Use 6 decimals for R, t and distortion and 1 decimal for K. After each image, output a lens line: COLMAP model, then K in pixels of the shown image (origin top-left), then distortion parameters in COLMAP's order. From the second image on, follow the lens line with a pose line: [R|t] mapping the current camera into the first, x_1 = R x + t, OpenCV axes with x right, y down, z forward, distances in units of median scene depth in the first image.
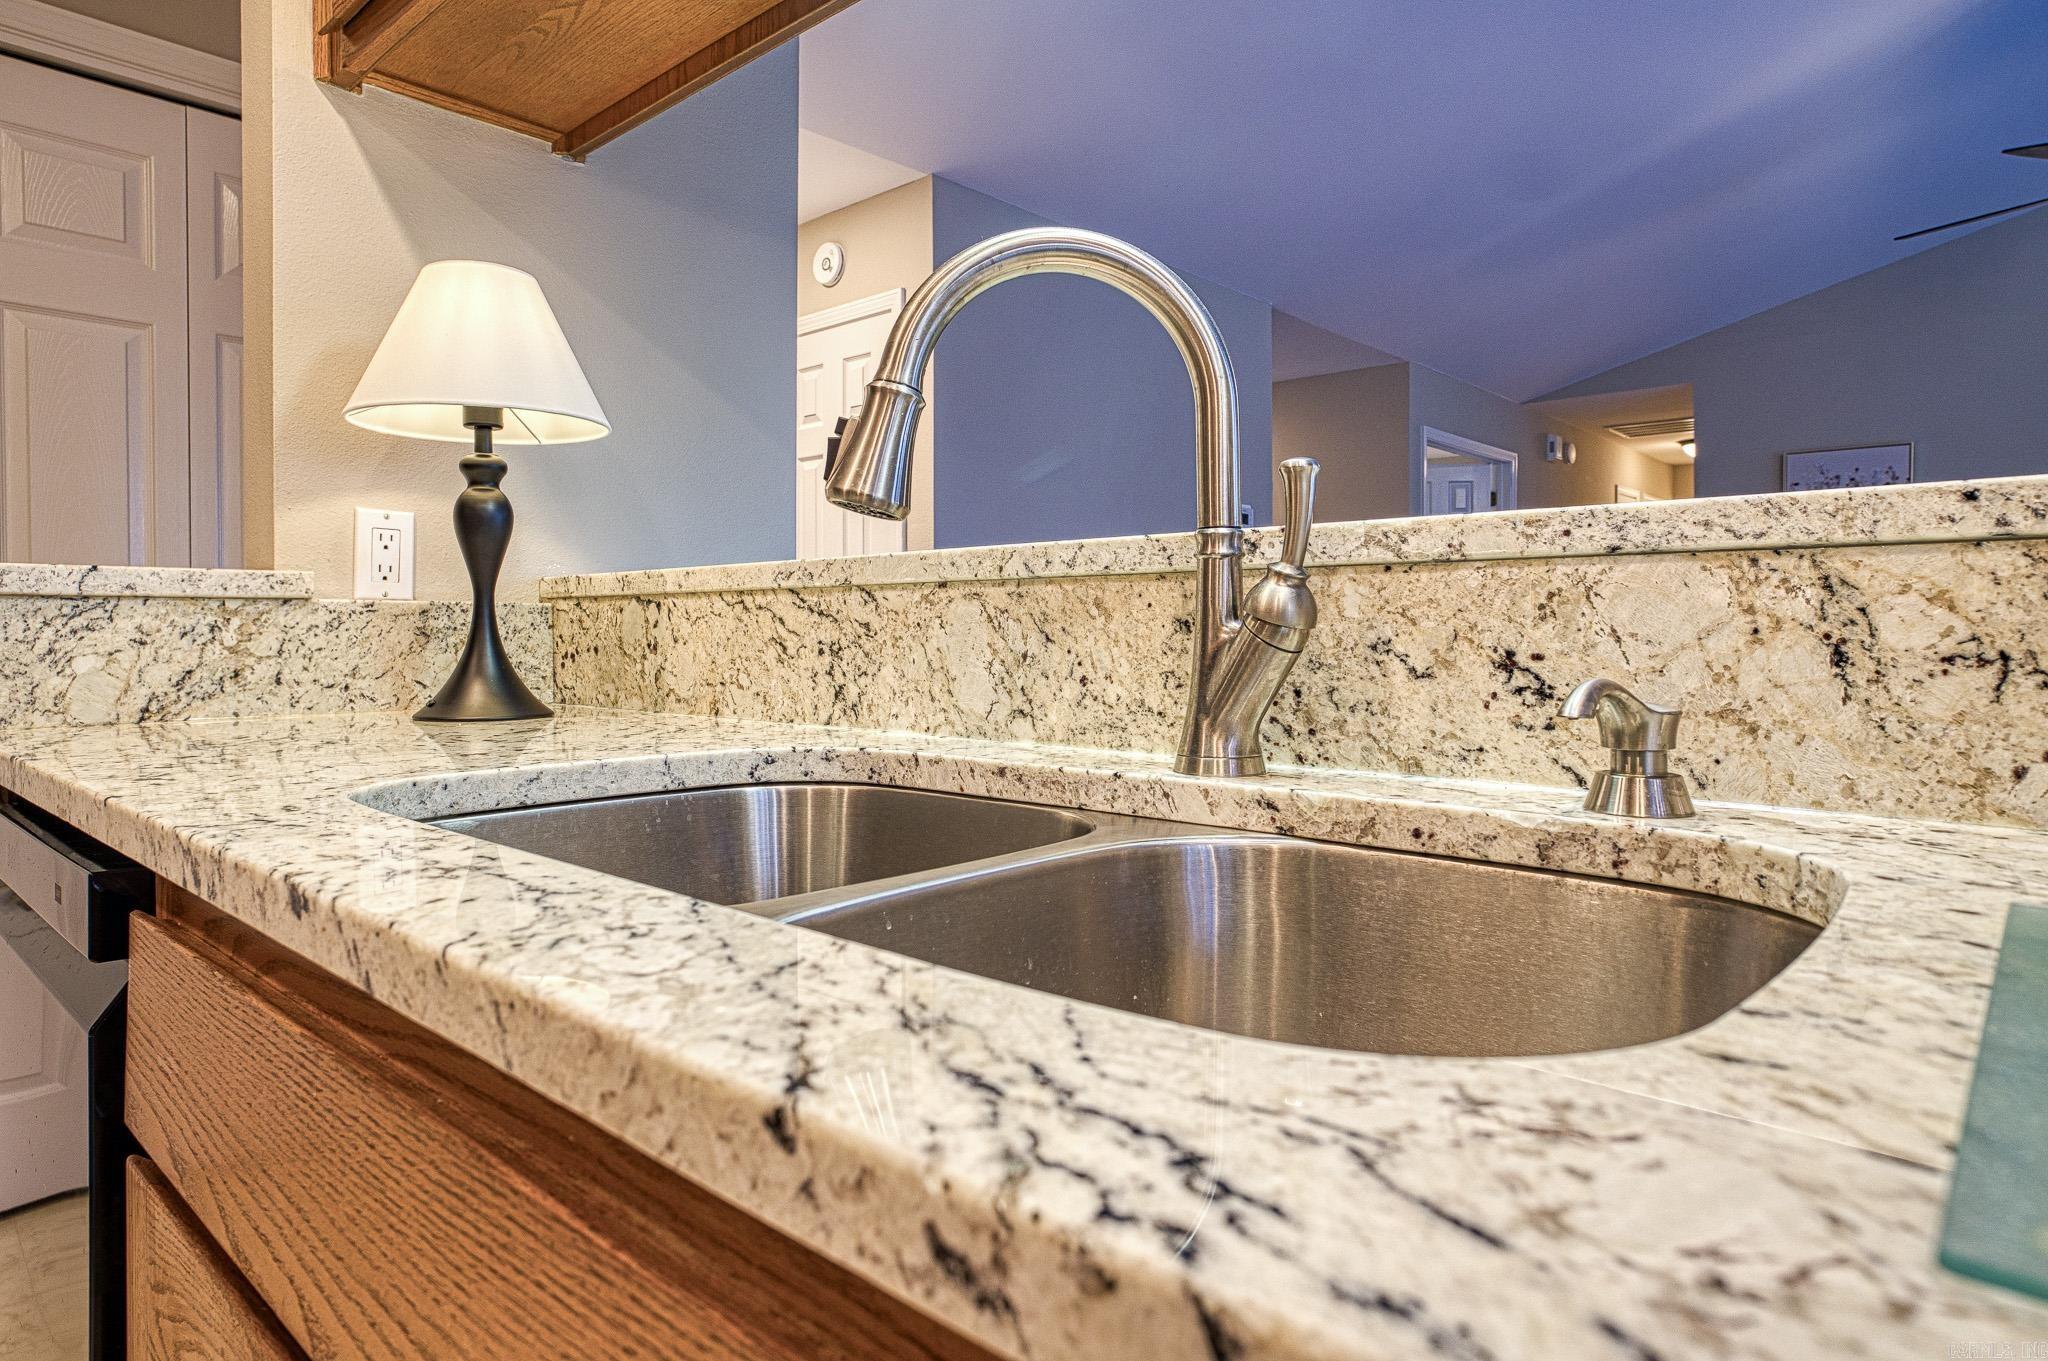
lens RADIAL K [[1187.9, 0, 1043.0], [0, 1187.9, 651.2], [0, 0, 1]] dist [-0.033615, 0.022370]
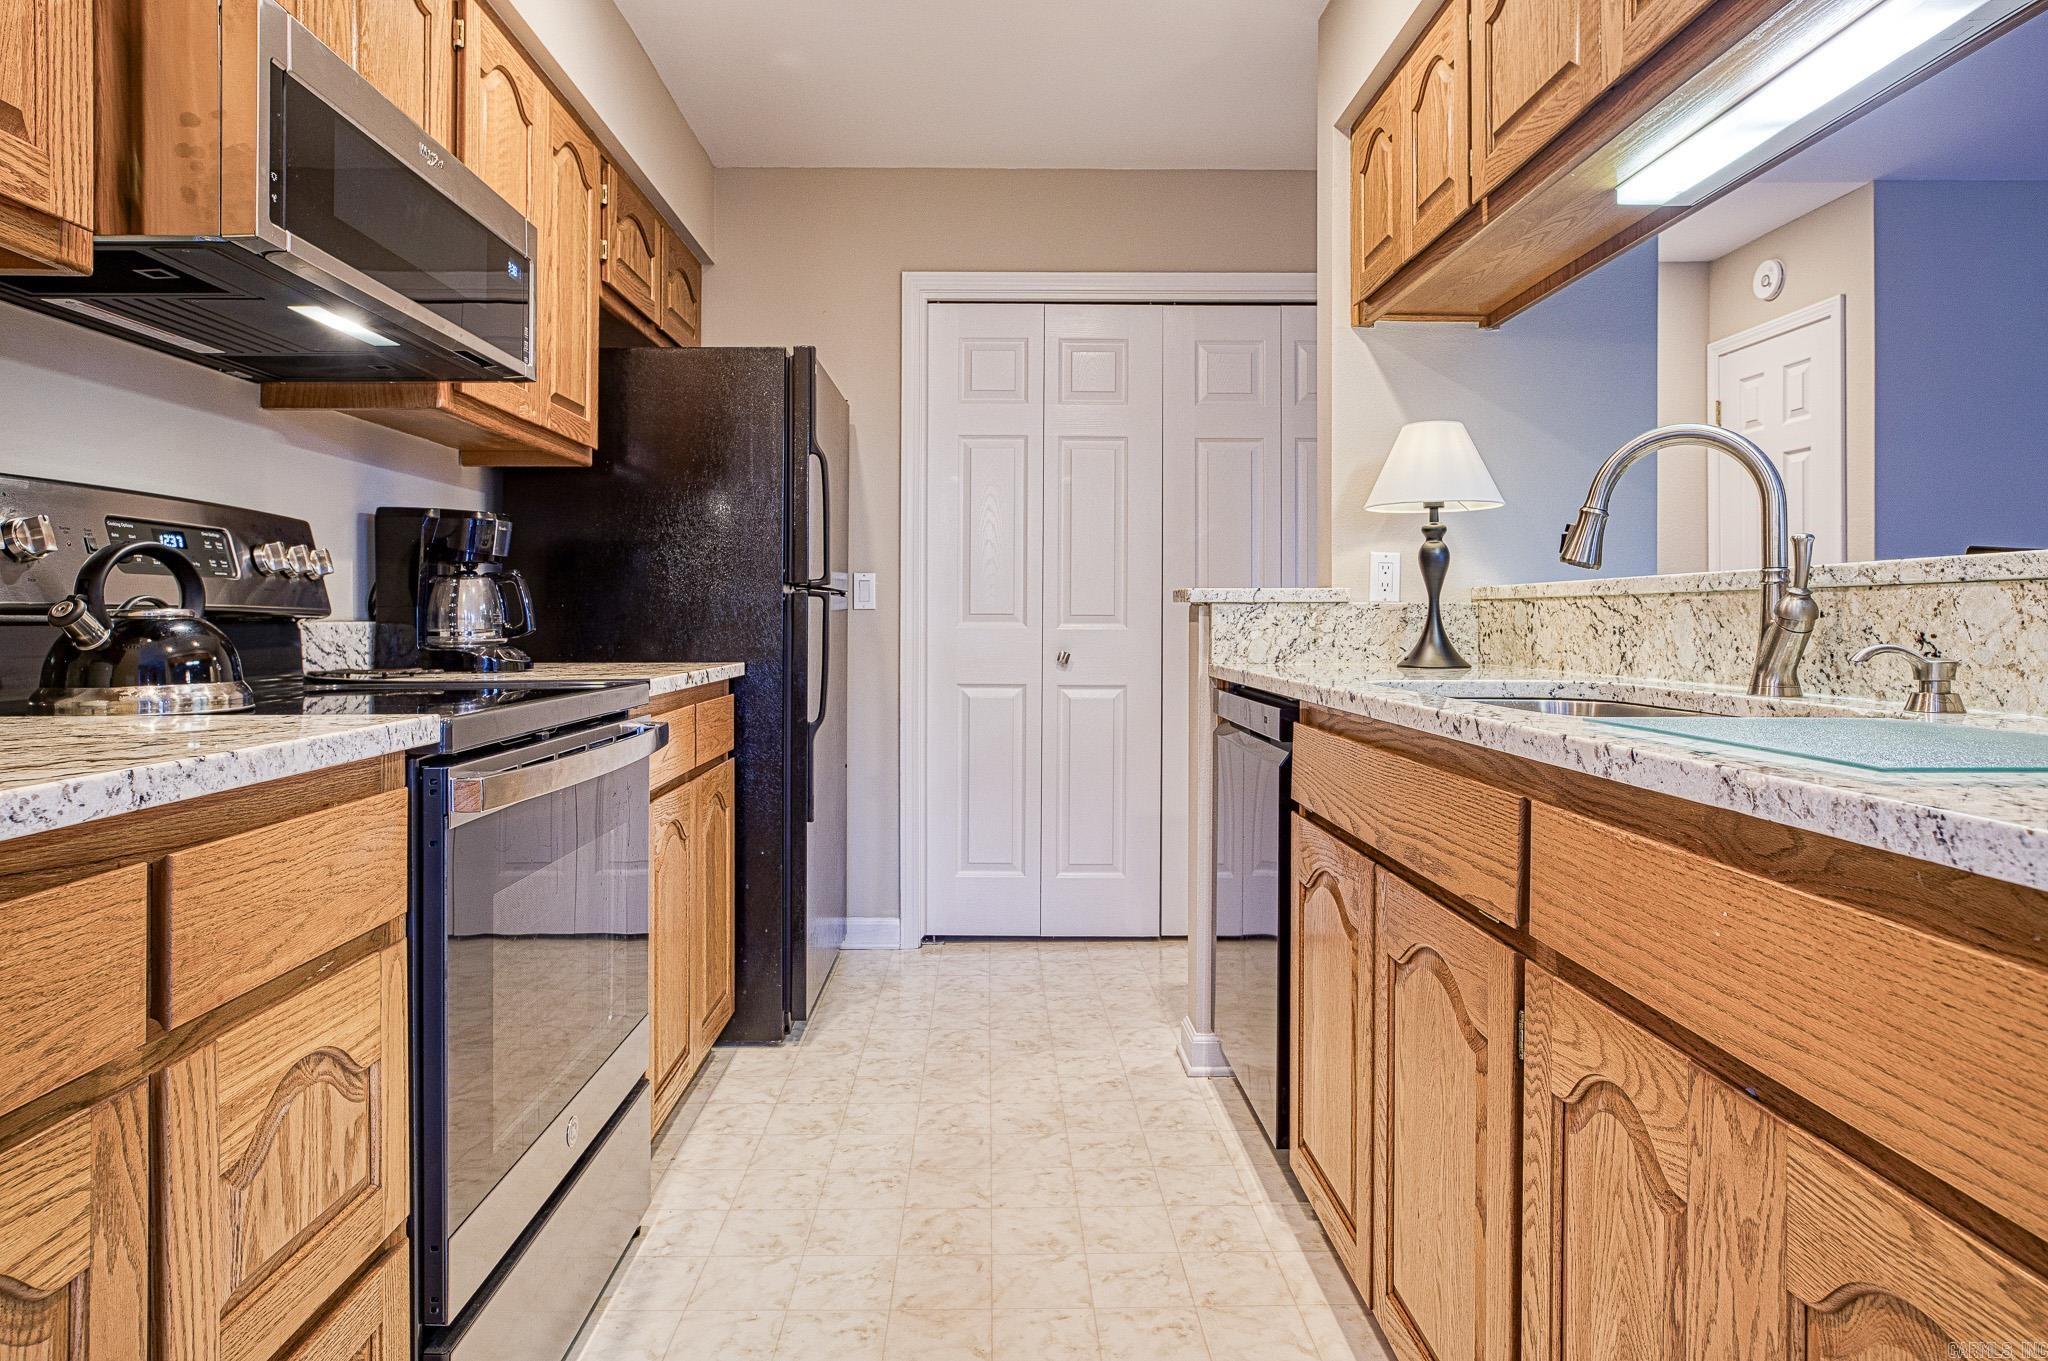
lens RADIAL K [[1187.9, 0, 998.3], [0, 1187.9, 609.9], [0, 0, 1]] dist [-0.033615, 0.022370]
pose [[0.671046, -0.003479, -0.741407, 0.632455], [-0.013422, 0.999768, -0.016839, 0.011385], [0.741294, 0.021251, 0.670844, -1.067774]]
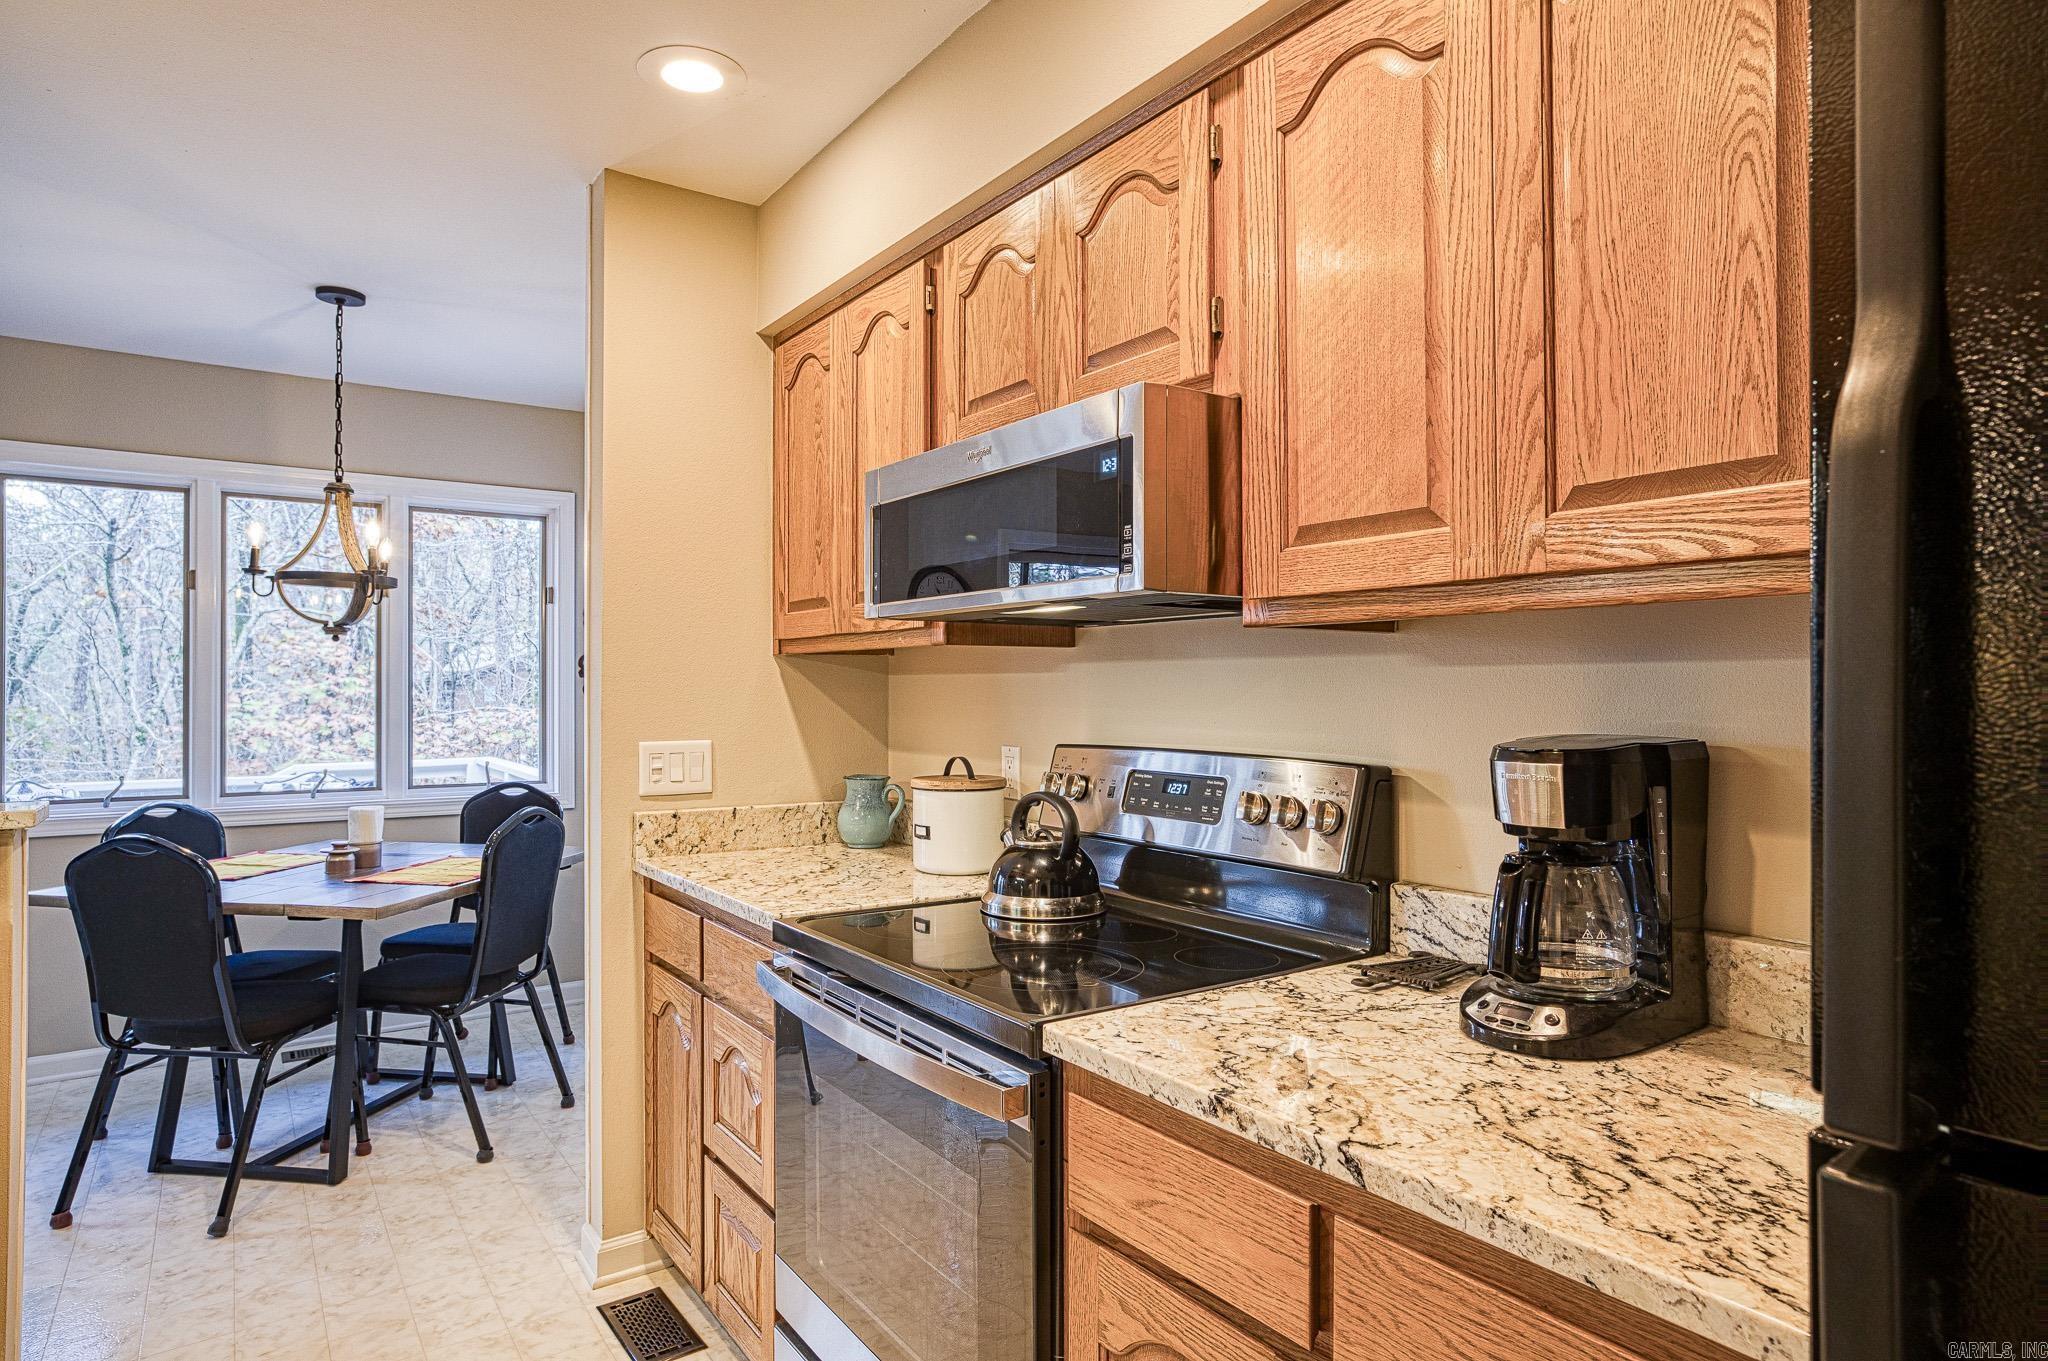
lens RADIAL K [[1187.9, 0, 1069.2], [0, 1187.9, 689.8], [0, 0, 1]] dist [-0.033615, 0.022370]
pose [[-0.974325, -0.002158, 0.225137, -1.762845], [0.001178, 0.999891, 0.014686, -0.312000], [-0.225144, 0.014574, -0.974216, 1.272338]]
